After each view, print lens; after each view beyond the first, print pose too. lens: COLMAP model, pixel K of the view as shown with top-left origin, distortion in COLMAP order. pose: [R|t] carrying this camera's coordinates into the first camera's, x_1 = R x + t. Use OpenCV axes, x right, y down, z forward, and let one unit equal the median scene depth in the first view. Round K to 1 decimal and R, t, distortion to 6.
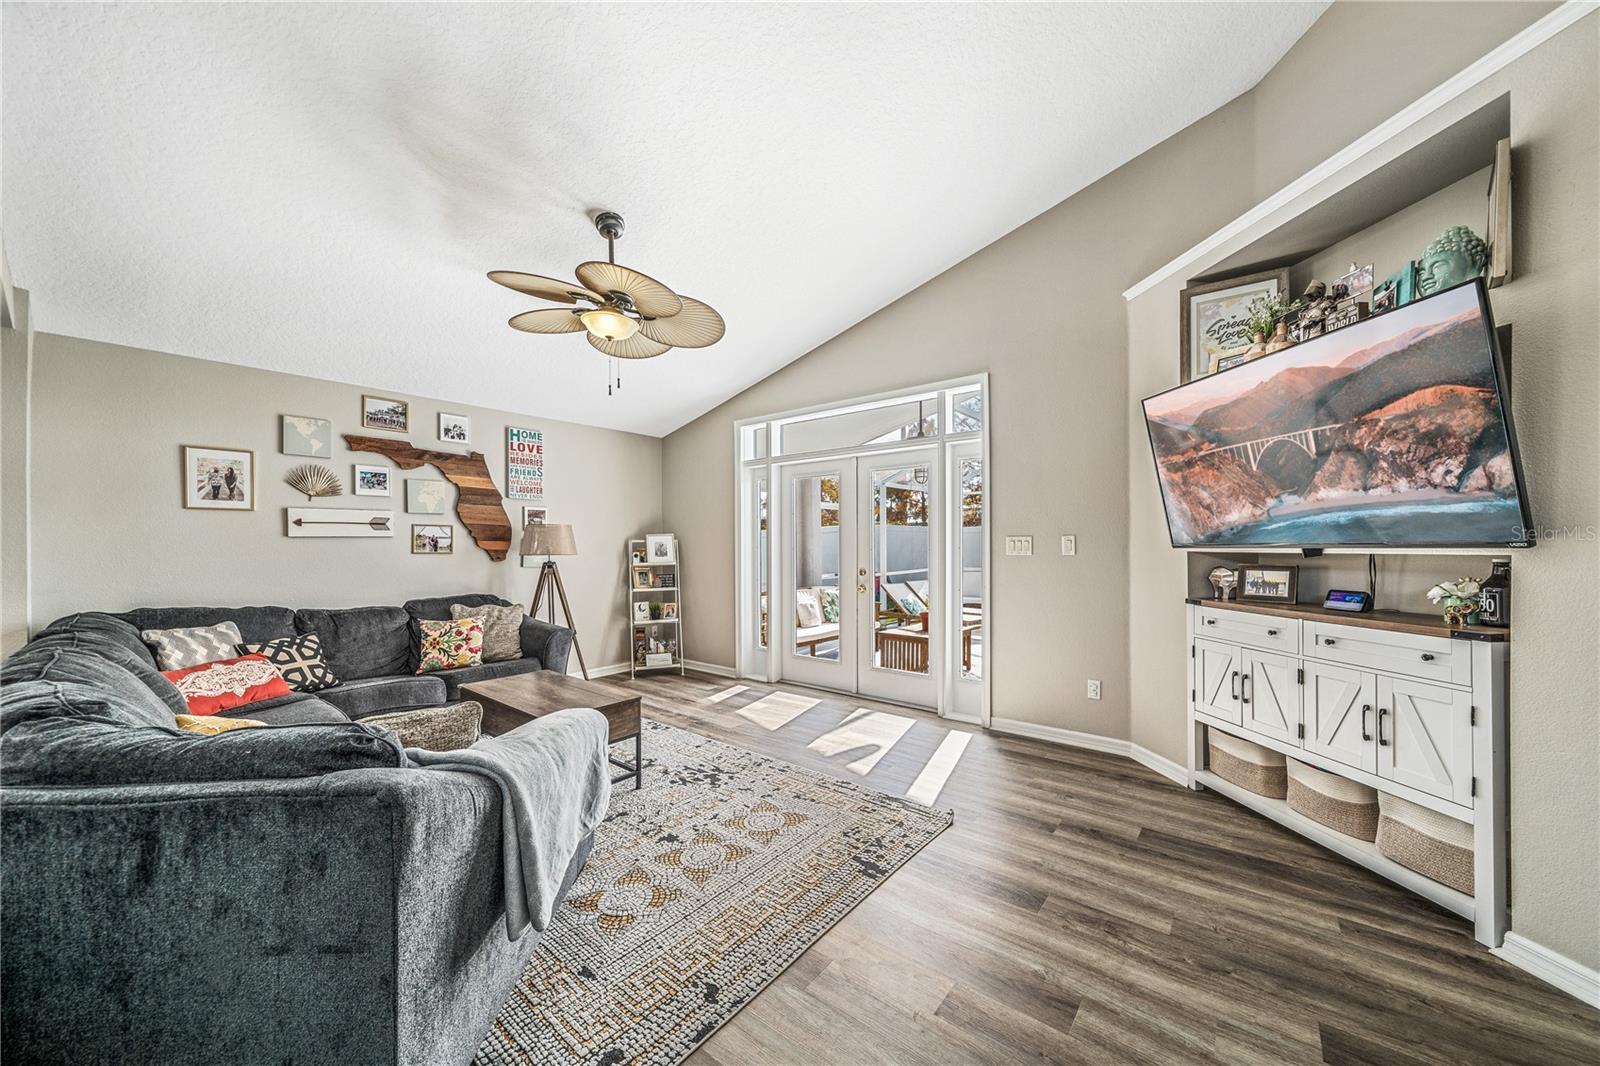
lens RADIAL K [[573.1, 0, 799.3], [0, 573.1, 541.9], [0, 0, 1]] dist [-0.001865, -0.000234]
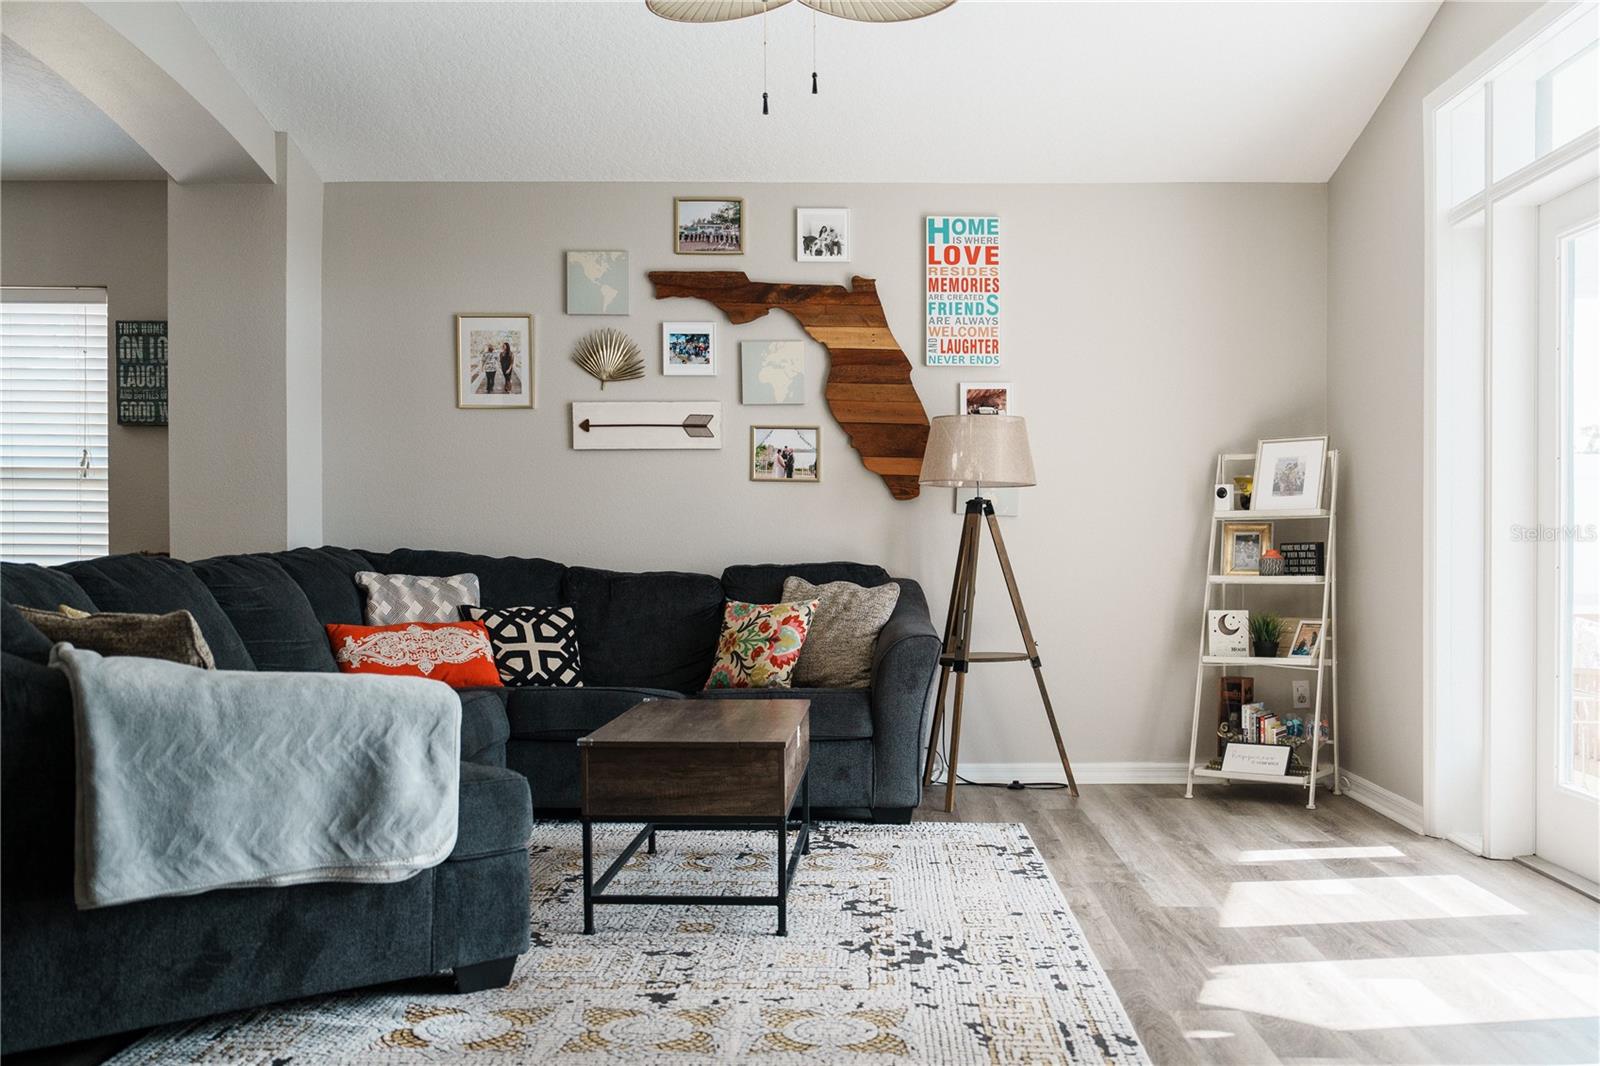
lens RADIAL K [[1557.8, 0, 852.6], [0, 1557.8, 576.5], [0, 0, 1]] dist [0.010432, 0.006960]
pose [[0.620845, 0.028013, -0.783433, 0.608427], [-0.003152, 0.999442, 0.033239, 0.070759], [0.783927, -0.018167, 0.620587, 0.195885]]
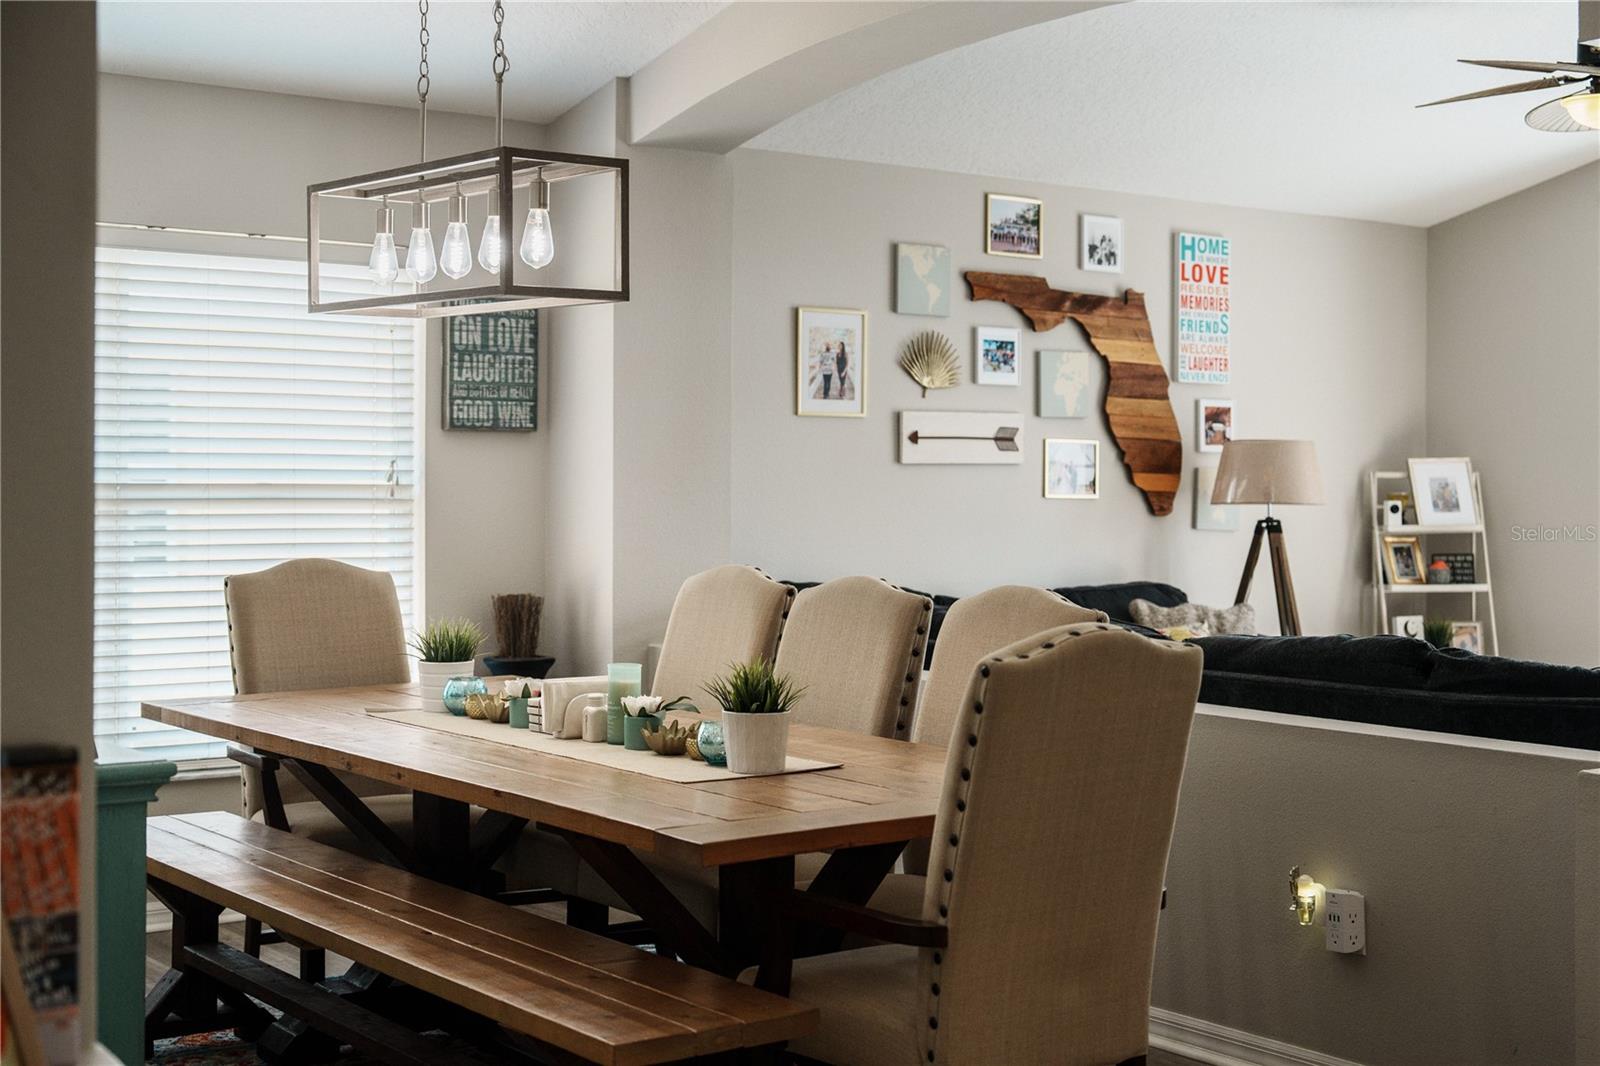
lens RADIAL K [[2178.4, 0, 833.6], [0, 2178.4, 456.2], [0, 0, 1]] dist [-0.012516, -0.019391]
pose [[0.971030, 0.011973, -0.238656, -0.459569], [-0.012414, 0.999923, -0.000344, -0.014879], [0.238633, 0.003297, 0.971104, -1.049472]]
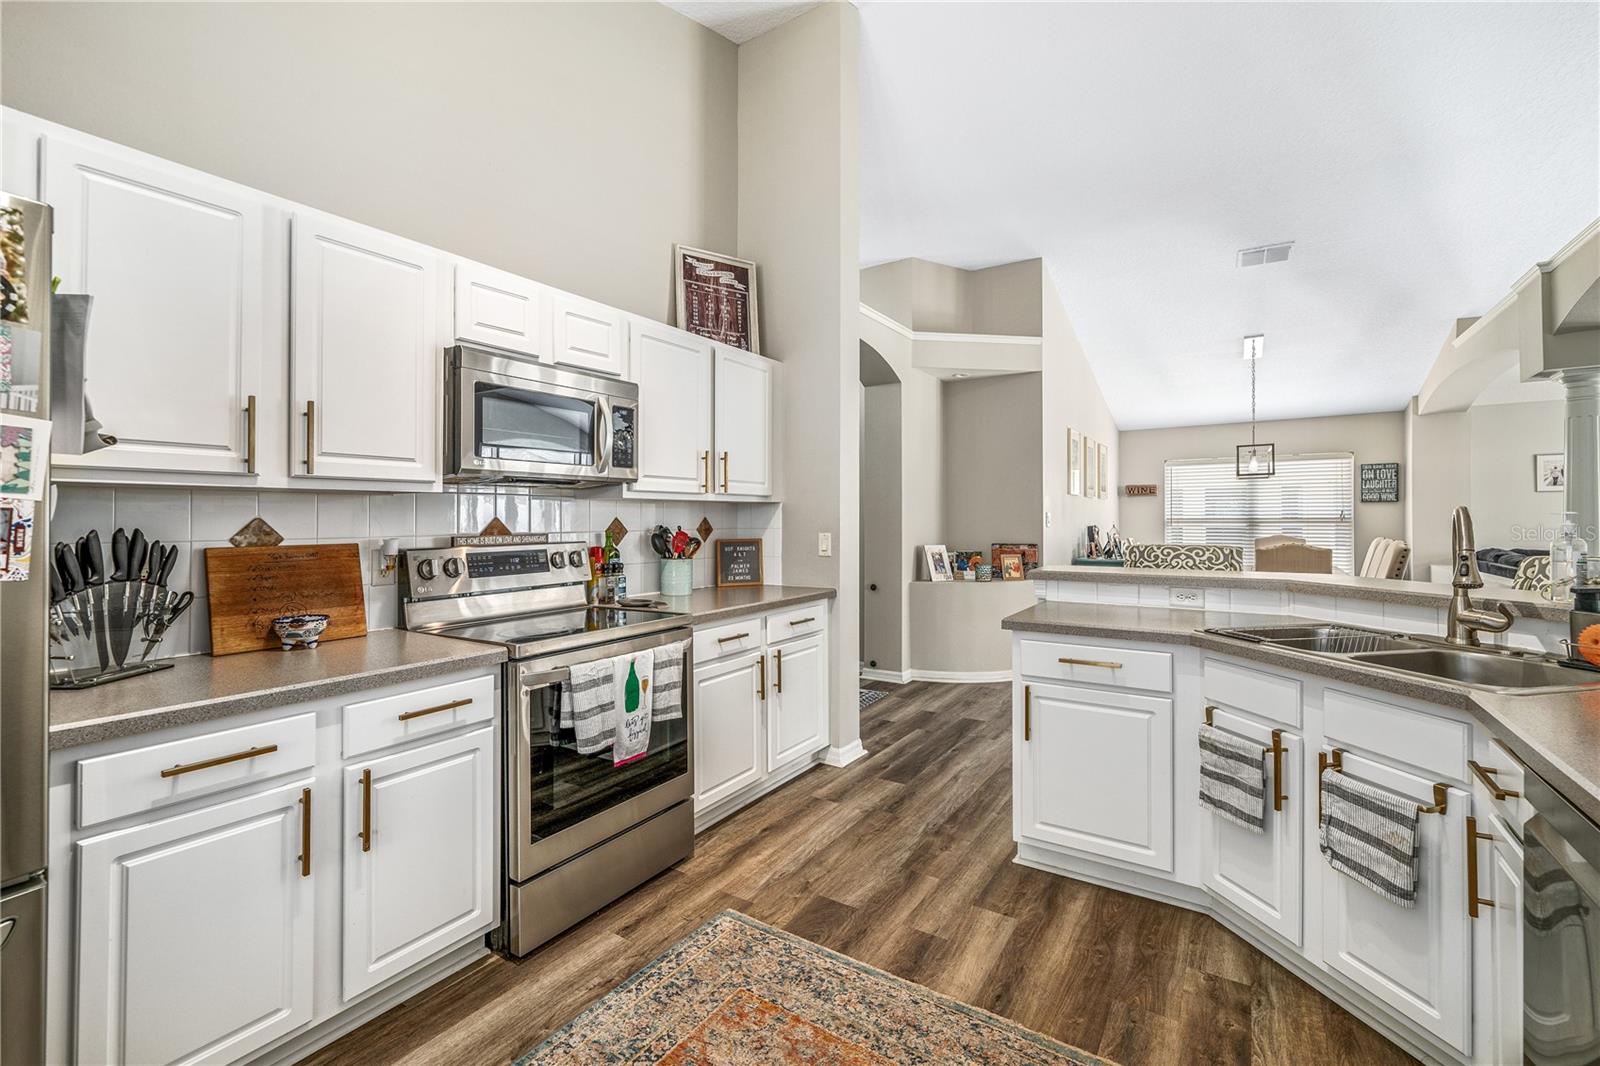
lens RADIAL K [[691.1, 0, 776.3], [0, 691.1, 513.8], [0, 0, 1]] dist [-0.001525, -0.000297]
pose [[0.079316, -0.001460, -0.996848, 0.704208], [0.009393, 0.999956, -0.000717, -0.013446], [0.996805, -0.009307, 0.079326, -1.270293]]
